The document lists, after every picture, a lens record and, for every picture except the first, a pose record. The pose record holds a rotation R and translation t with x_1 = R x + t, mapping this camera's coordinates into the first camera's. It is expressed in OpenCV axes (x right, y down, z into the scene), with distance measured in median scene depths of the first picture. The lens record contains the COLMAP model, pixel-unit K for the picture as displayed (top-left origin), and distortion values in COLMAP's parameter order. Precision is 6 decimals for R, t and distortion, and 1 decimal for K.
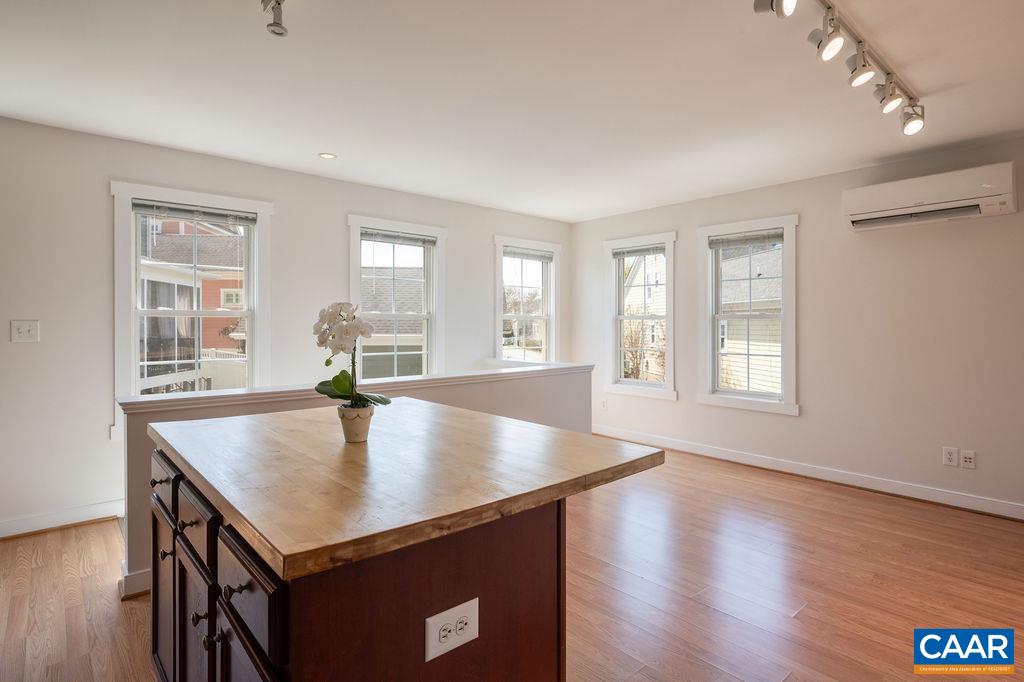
lens RADIAL K [[528.2, 0, 511.2], [0, 528.2, 331.3], [0, 0, 1]] dist [0.003369, -0.001797]
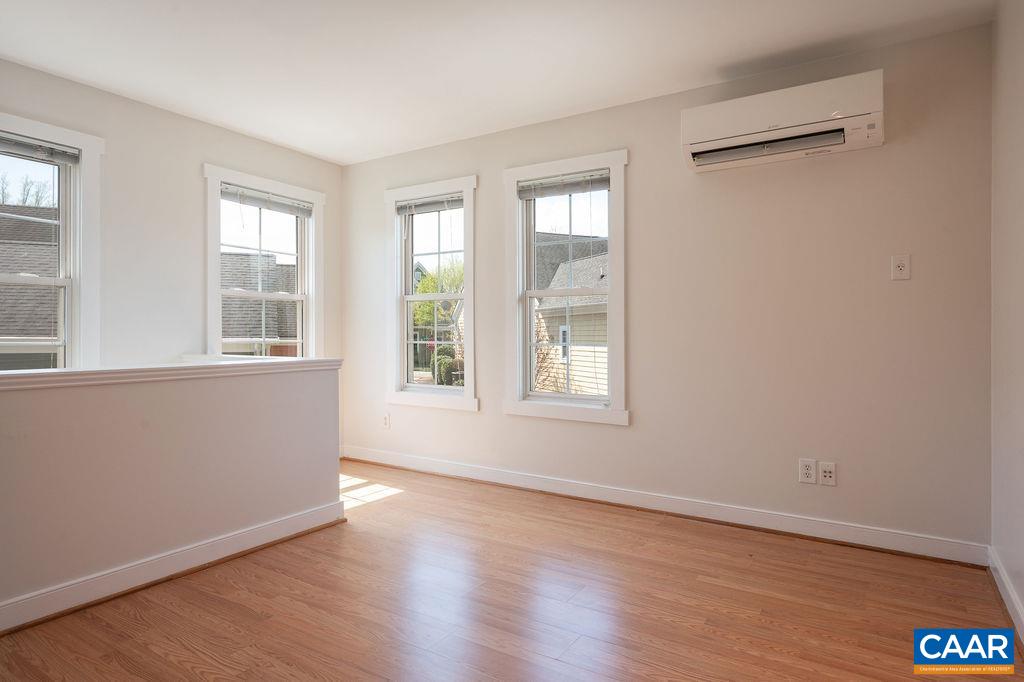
lens RADIAL K [[591.6, 0, 512.7], [0, 591.6, 341.4], [0, 0, 1]] dist [-0.003002, -0.000214]
pose [[0.960686, 0.001017, 0.277637, 0.144243], [-0.000101, 0.999995, -0.003312, 0.041154], [-0.277639, 0.003153, 0.960680, 0.229198]]
